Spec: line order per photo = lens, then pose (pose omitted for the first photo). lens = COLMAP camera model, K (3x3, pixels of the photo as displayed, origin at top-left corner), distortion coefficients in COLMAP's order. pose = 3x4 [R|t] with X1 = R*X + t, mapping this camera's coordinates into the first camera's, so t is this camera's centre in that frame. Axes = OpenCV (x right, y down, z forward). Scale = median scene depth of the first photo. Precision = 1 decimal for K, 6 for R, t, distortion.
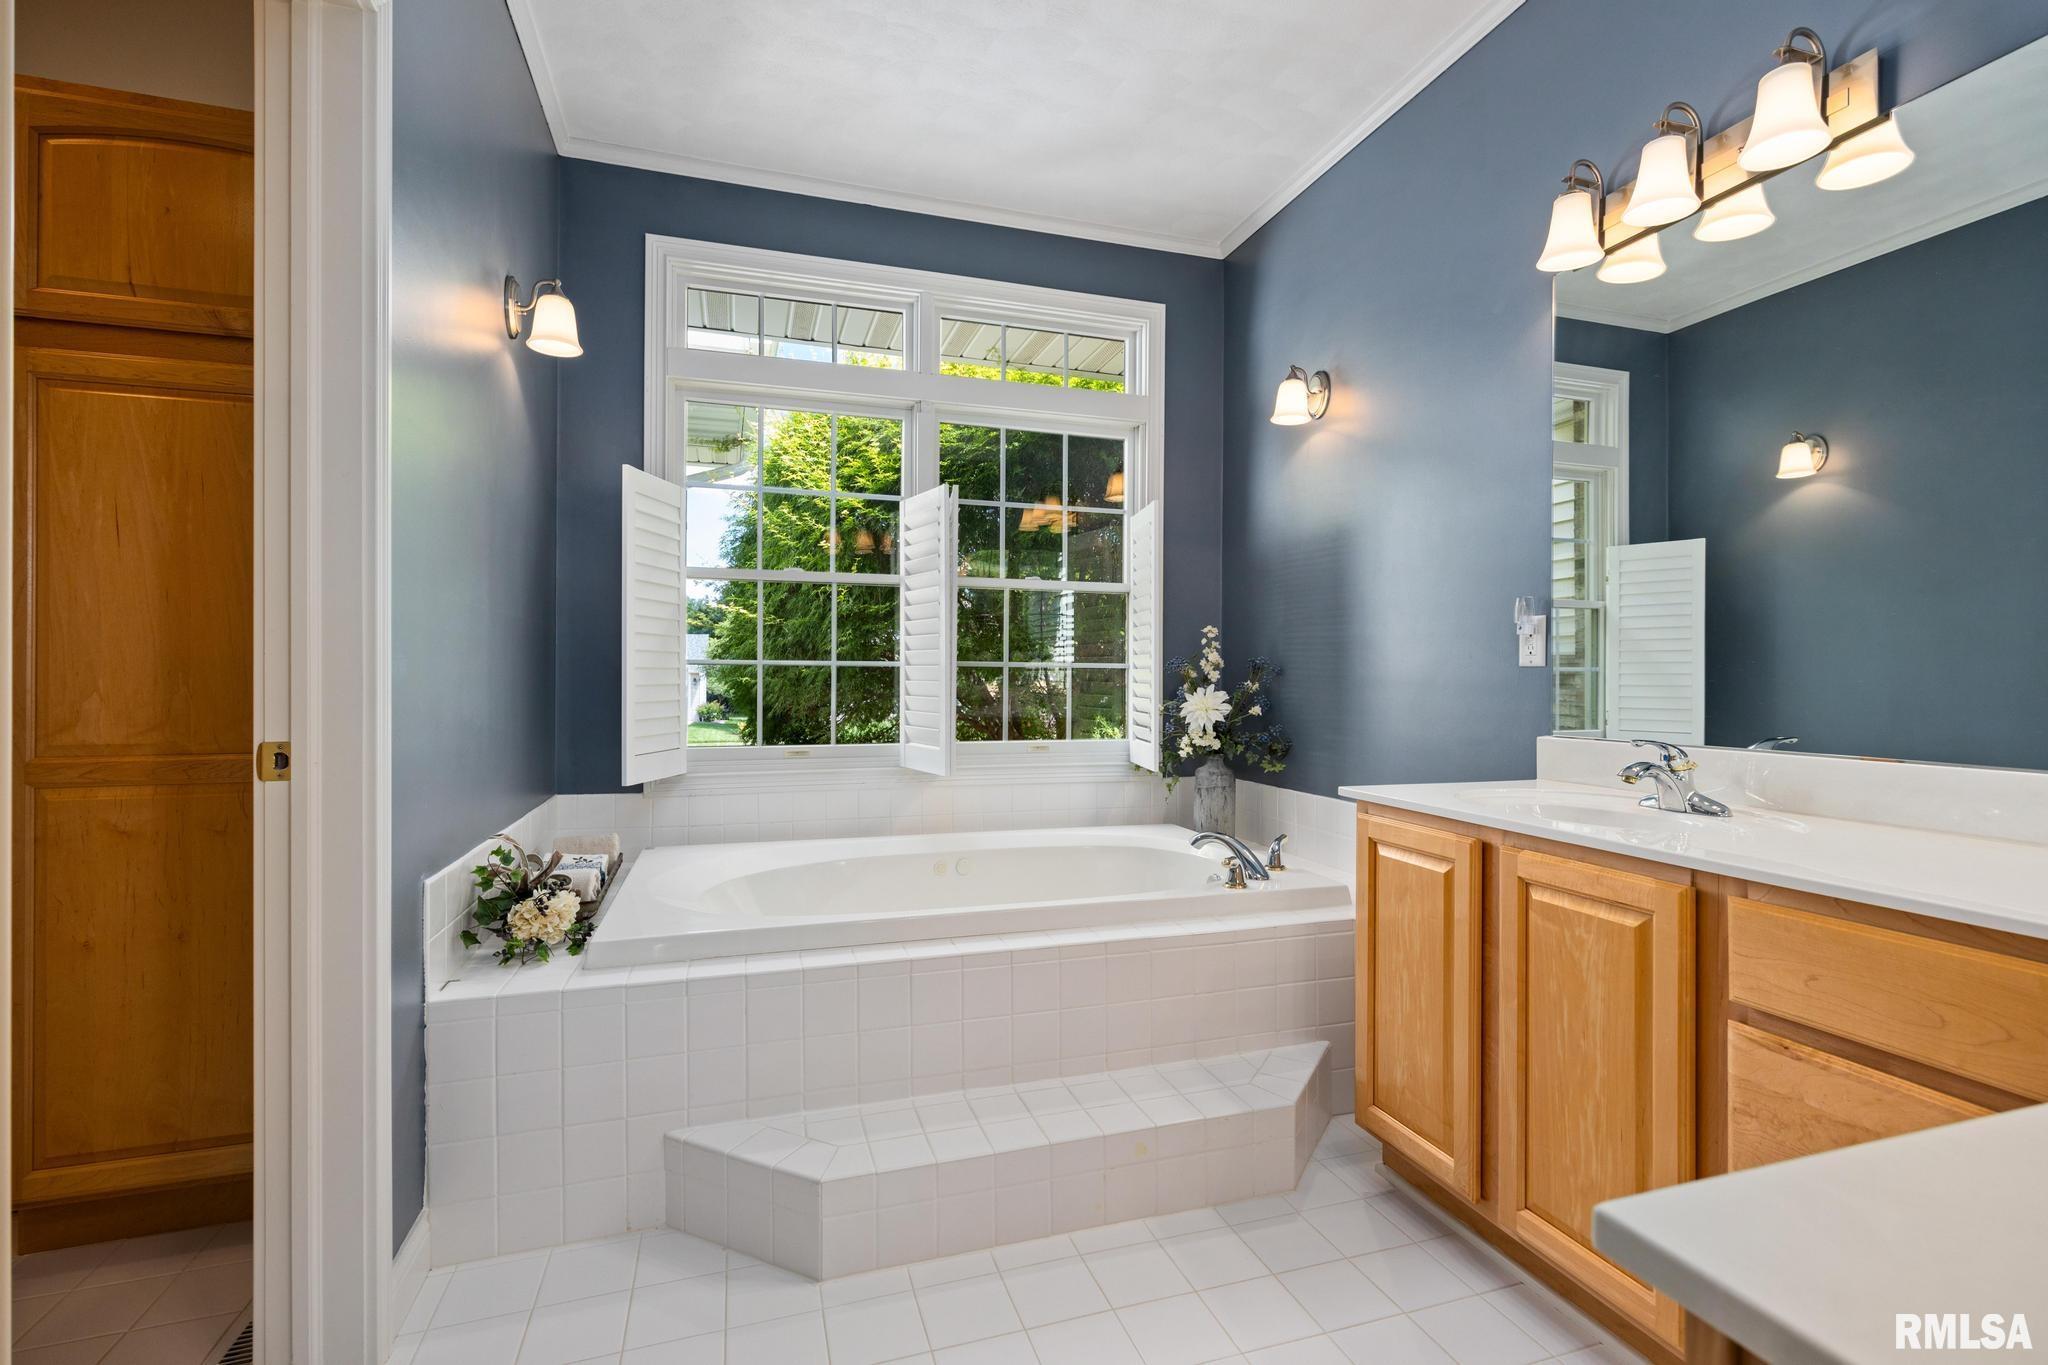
lens RADIAL K [[921.0, 0, 1029.5], [0, 921.0, 676.4], [0, 0, 1]] dist [0.000022, -0.000158]
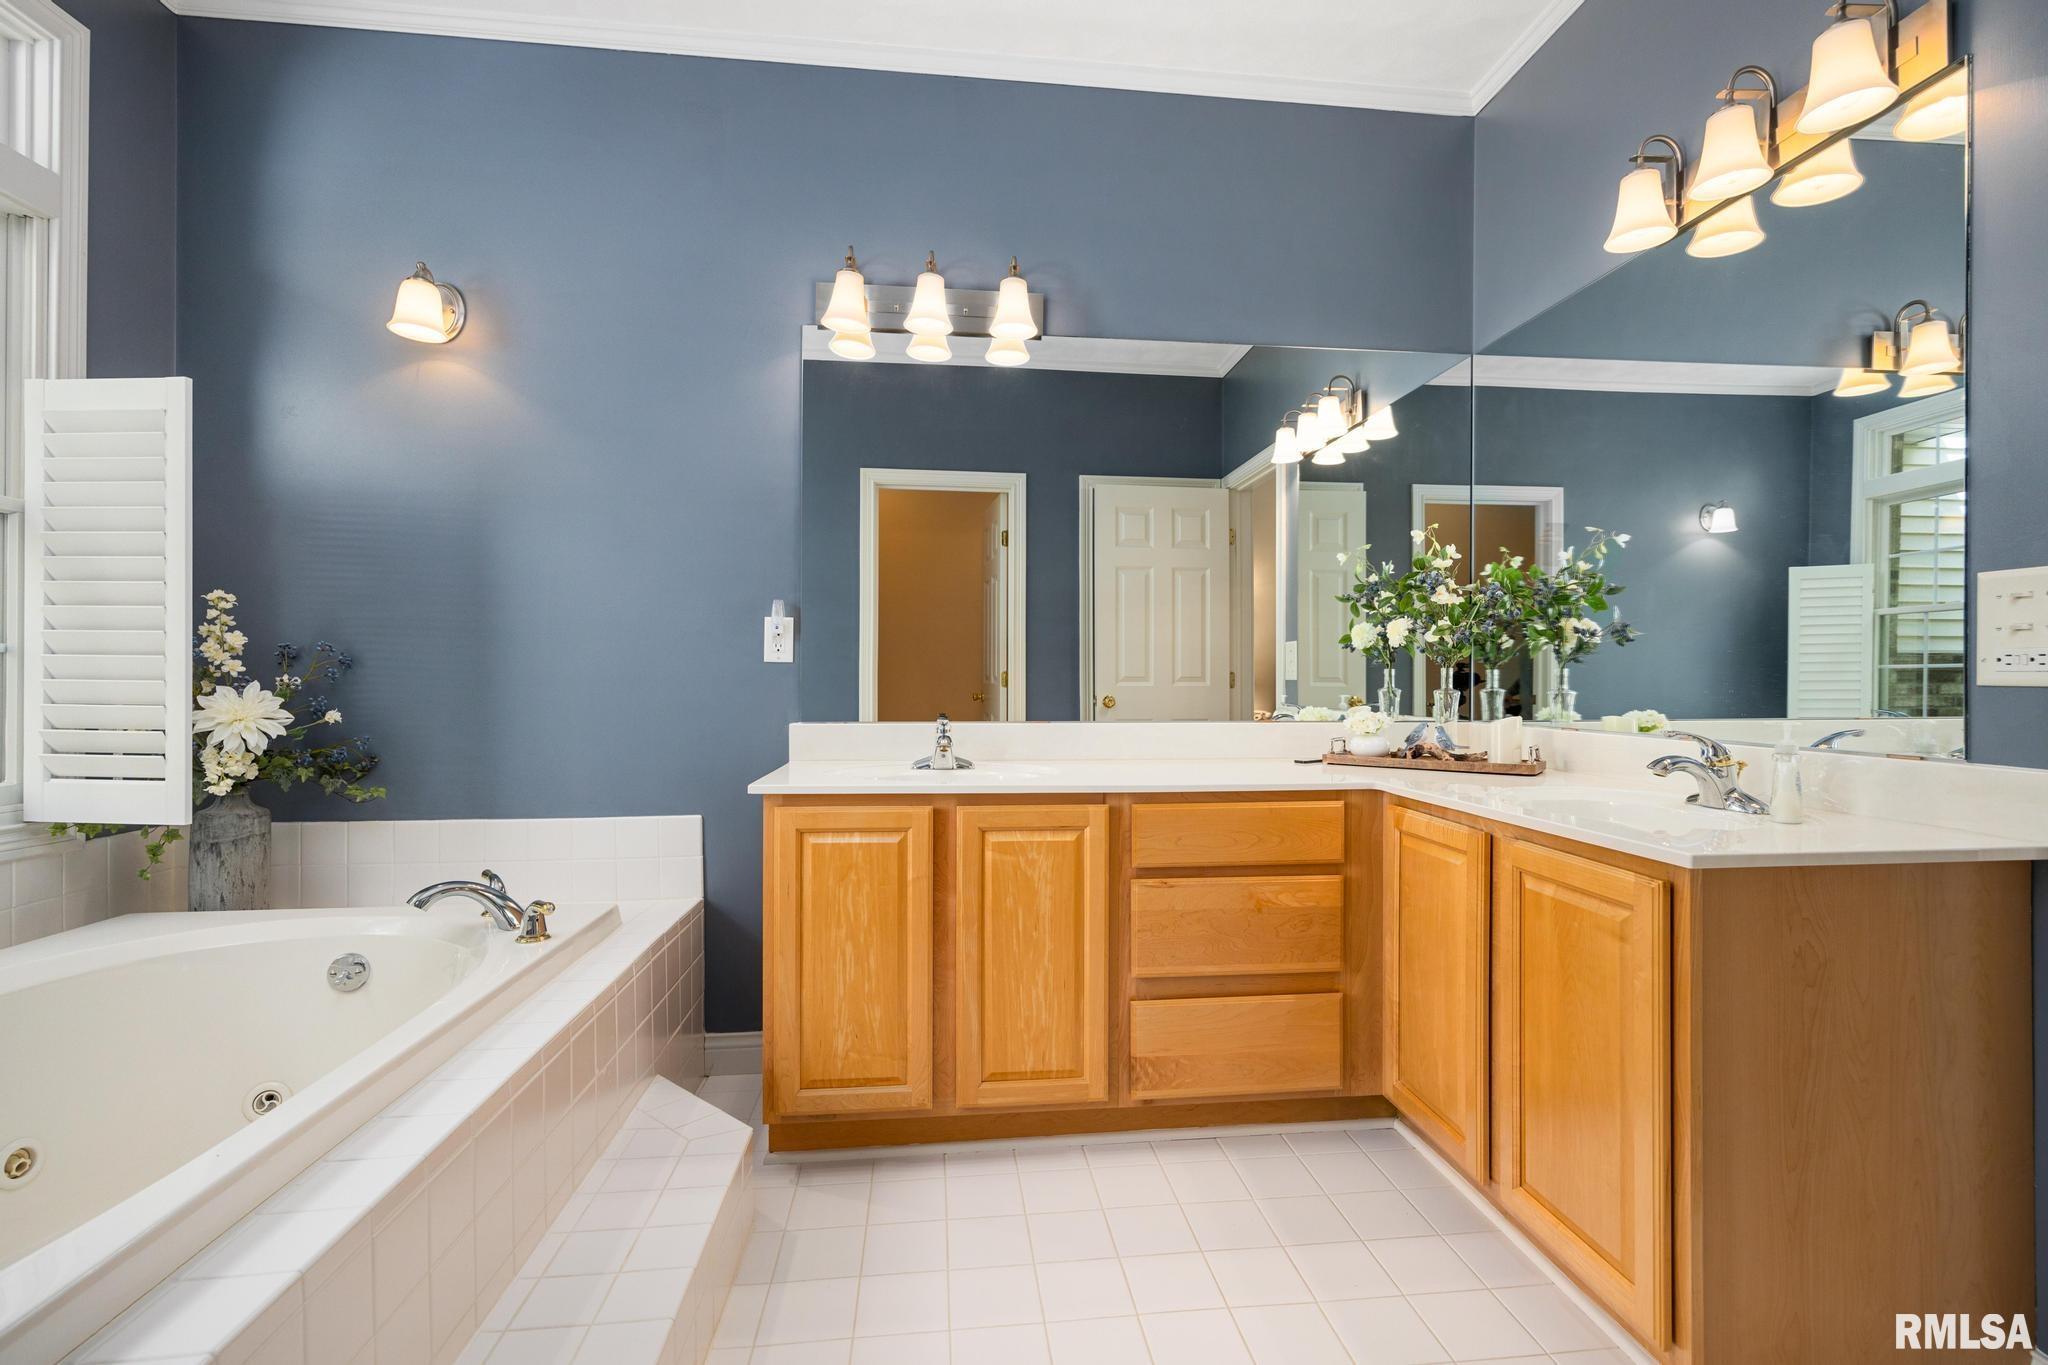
lens RADIAL K [[921.0, 0, 1033.3], [0, 921.0, 685.0], [0, 0, 1]] dist [0.000022, -0.000158]
pose [[0.196179, -0.008116, 0.980534, -0.609375], [-0.003453, 0.999954, 0.008967, 0.006970], [-0.980562, -0.005145, 0.196142, 0.582868]]
